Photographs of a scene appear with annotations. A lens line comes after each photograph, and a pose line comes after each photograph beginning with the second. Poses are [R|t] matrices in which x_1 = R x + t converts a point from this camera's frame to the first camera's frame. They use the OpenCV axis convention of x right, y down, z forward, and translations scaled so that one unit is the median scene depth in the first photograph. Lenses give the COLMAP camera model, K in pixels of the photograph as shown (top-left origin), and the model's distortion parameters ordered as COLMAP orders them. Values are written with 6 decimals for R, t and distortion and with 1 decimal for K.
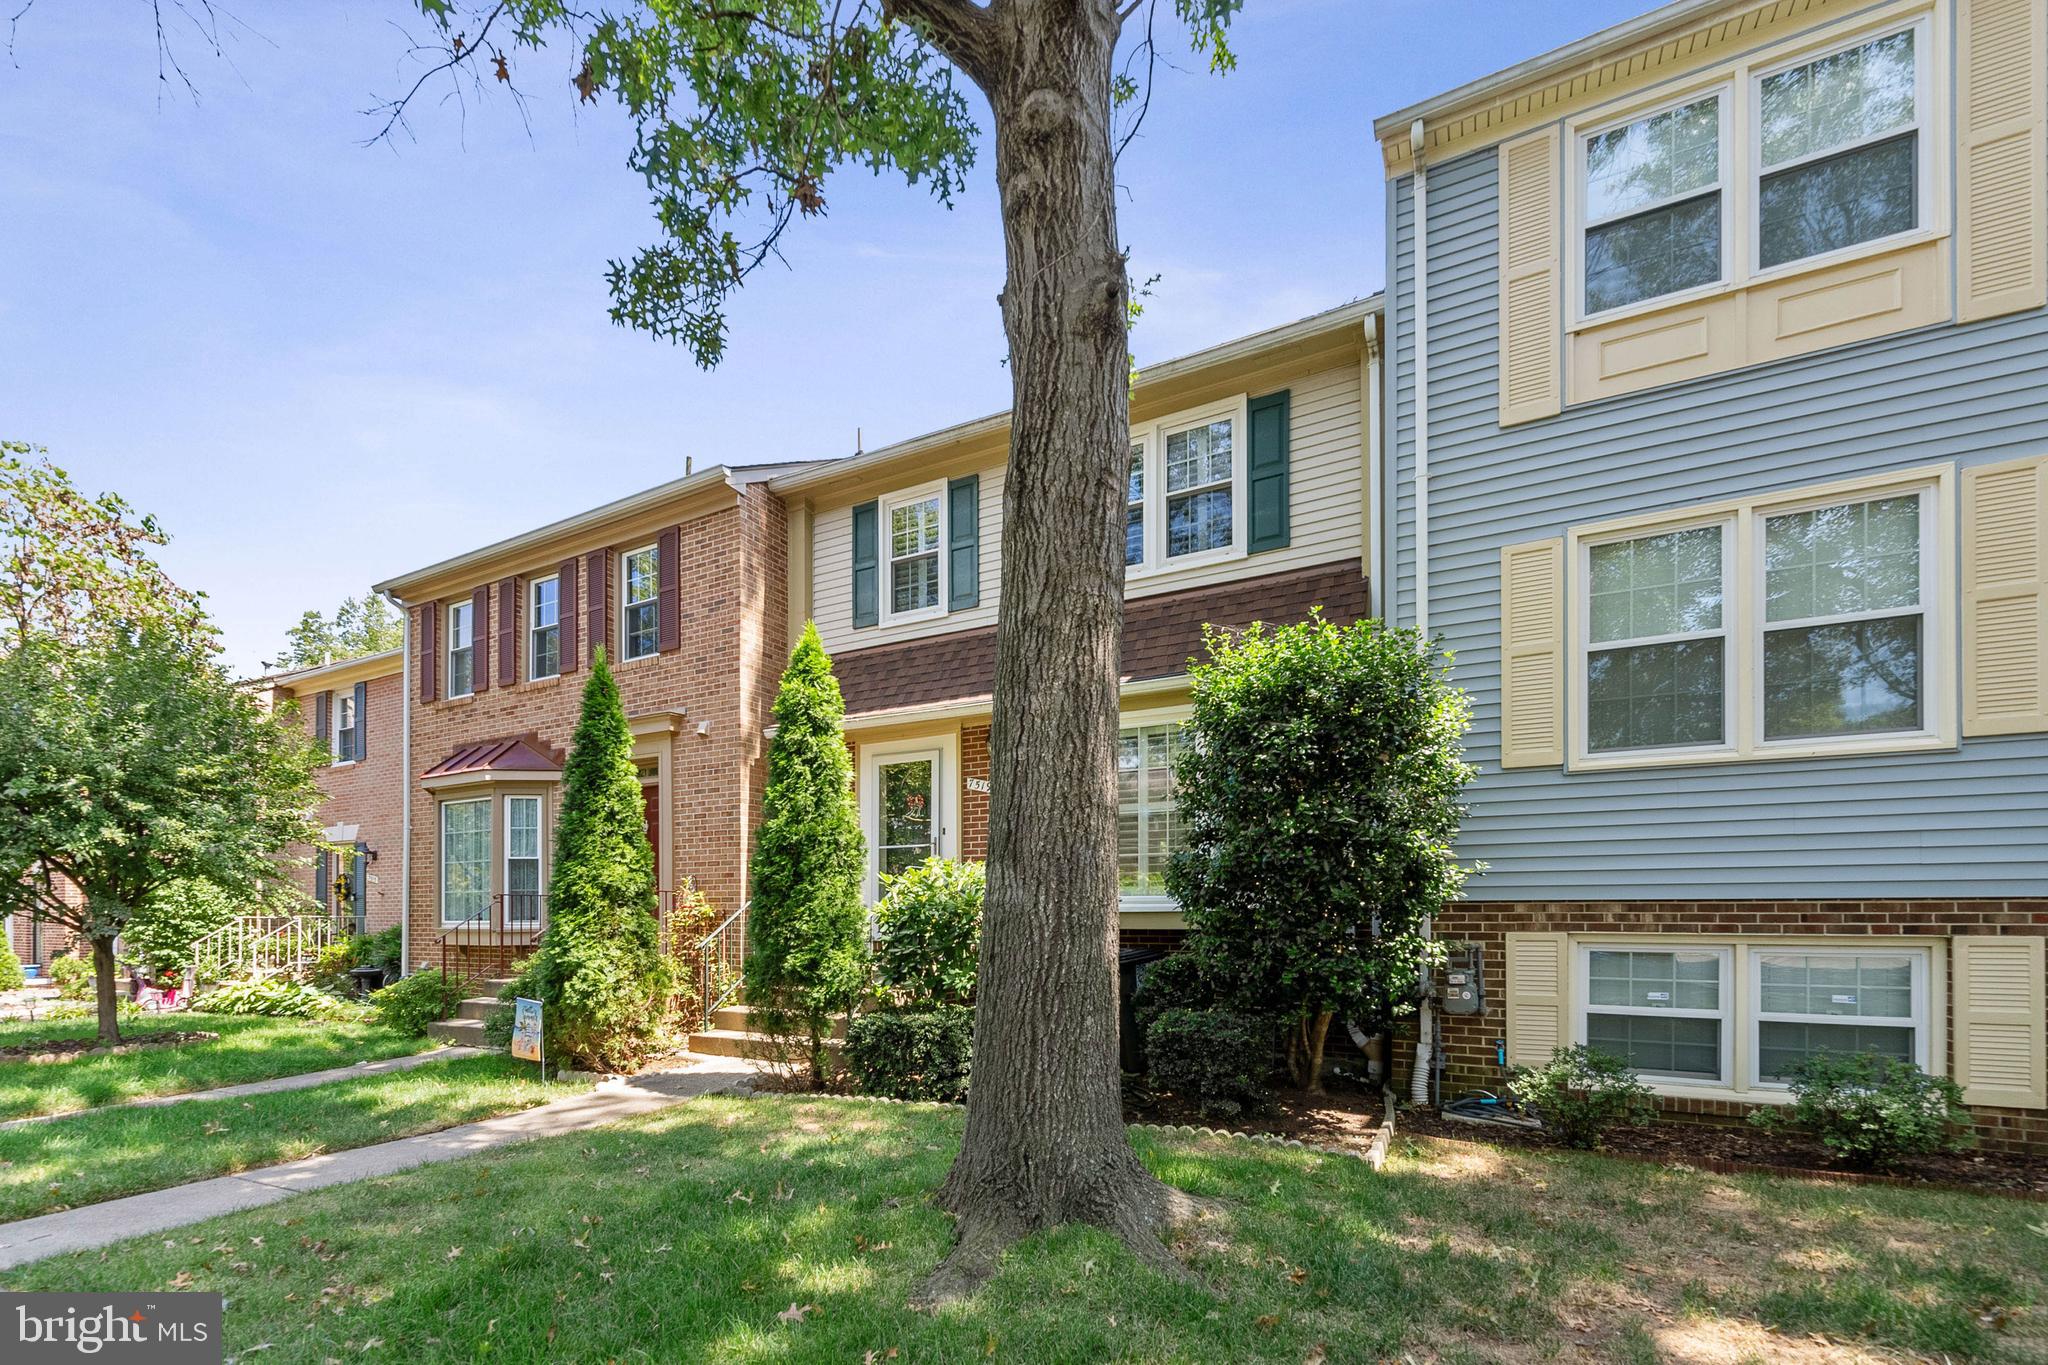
lens RADIAL K [[858.6, 0, 1151.6], [0, 858.6, 925.0], [0, 0, 1]] dist [-0.000942, -0.000366]
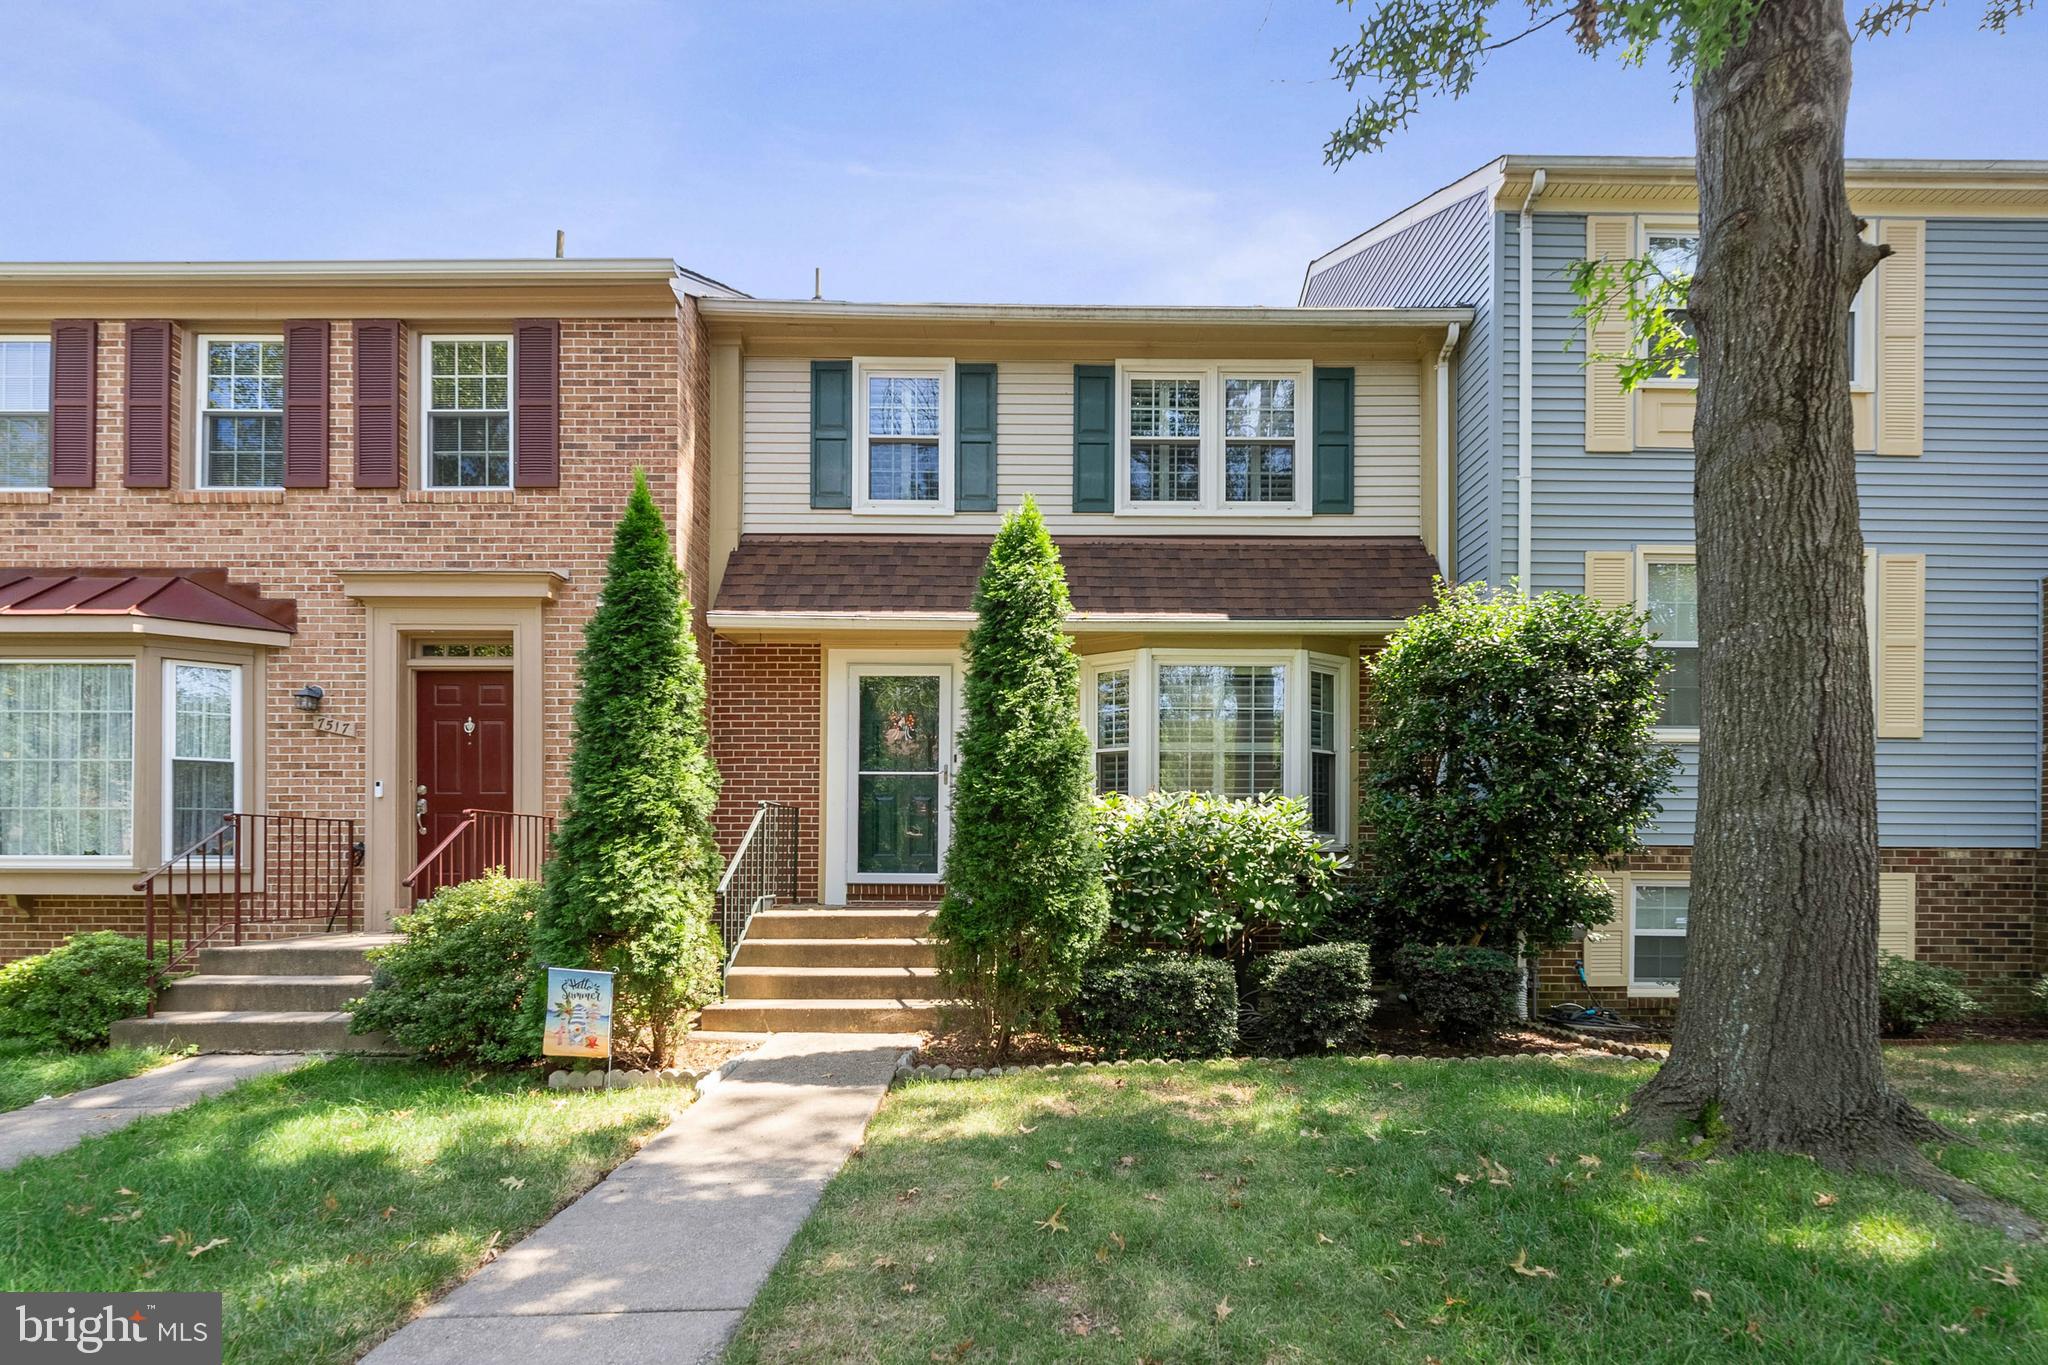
lens RADIAL K [[817.0, 0, 1024.9], [0, 817.0, 874.0], [0, 0, 1]] dist [-0.000493, -0.000324]
pose [[0.899315, 0.000862, 0.437302, -0.654021], [-0.001544, 0.999998, 0.001203, 0.009978], [-0.437300, -0.001757, 0.899314, 0.256464]]
